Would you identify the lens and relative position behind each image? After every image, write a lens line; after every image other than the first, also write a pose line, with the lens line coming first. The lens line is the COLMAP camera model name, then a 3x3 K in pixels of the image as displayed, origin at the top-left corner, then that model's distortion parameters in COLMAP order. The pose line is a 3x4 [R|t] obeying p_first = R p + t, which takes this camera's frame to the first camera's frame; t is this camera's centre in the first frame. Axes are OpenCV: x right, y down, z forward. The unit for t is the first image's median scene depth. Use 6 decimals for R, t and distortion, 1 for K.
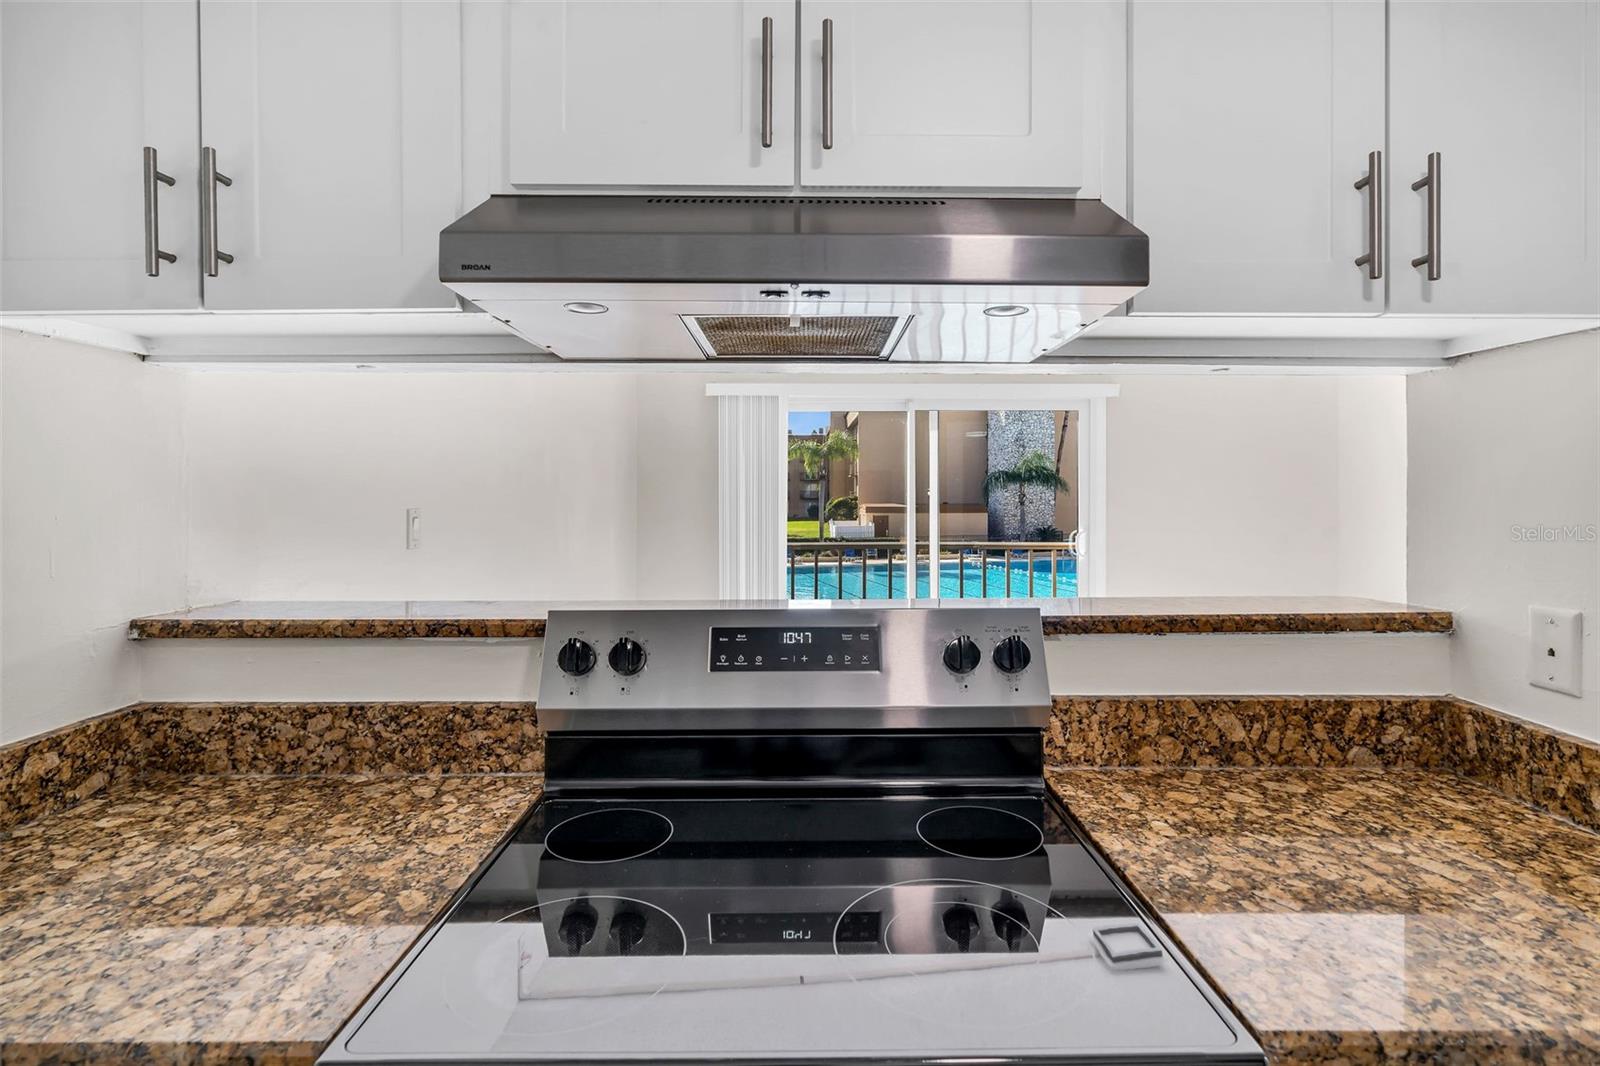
lens RADIAL K [[751.1, 0, 771.6], [0, 751.1, 479.0], [0, 0, 1]] dist [-0.008124, 0.001545]
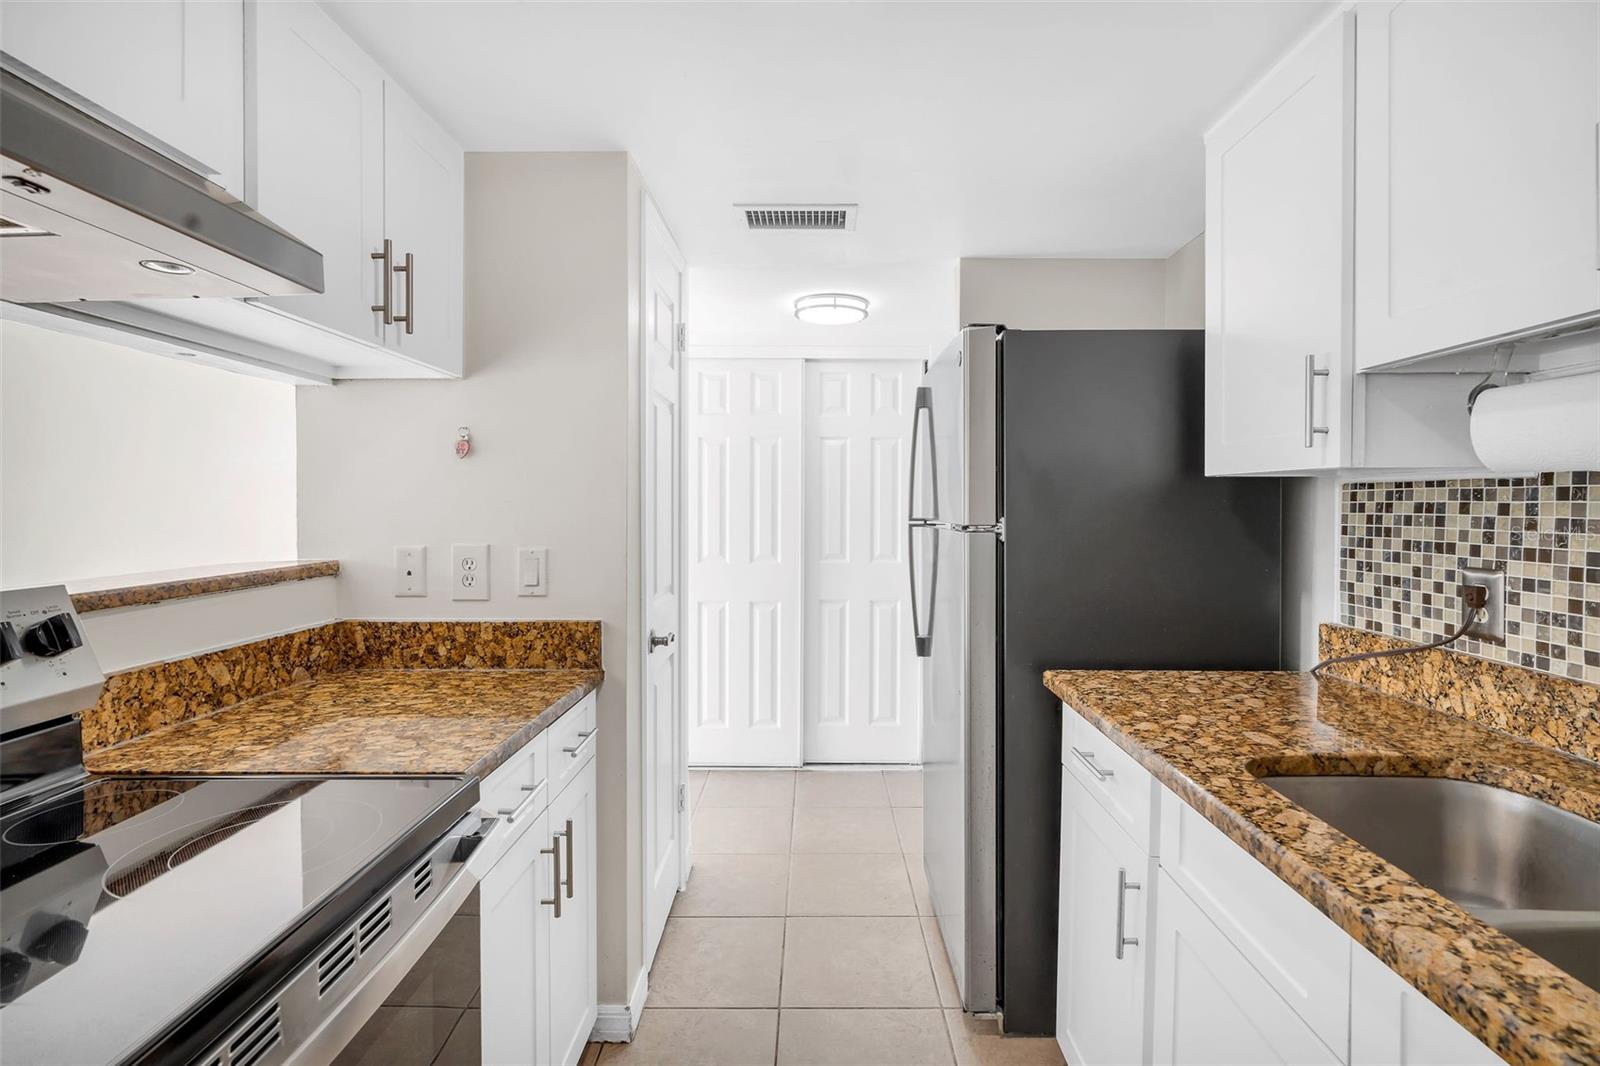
lens RADIAL K [[751.1, 0, 793.4], [0, 751.1, 515.9], [0, 0, 1]] dist [-0.008124, 0.001545]
pose [[0.033886, -0.017251, 0.999277, -0.488780], [-0.021359, 0.999610, 0.017981, 0.052271], [-0.999197, -0.021952, 0.033505, 0.097226]]
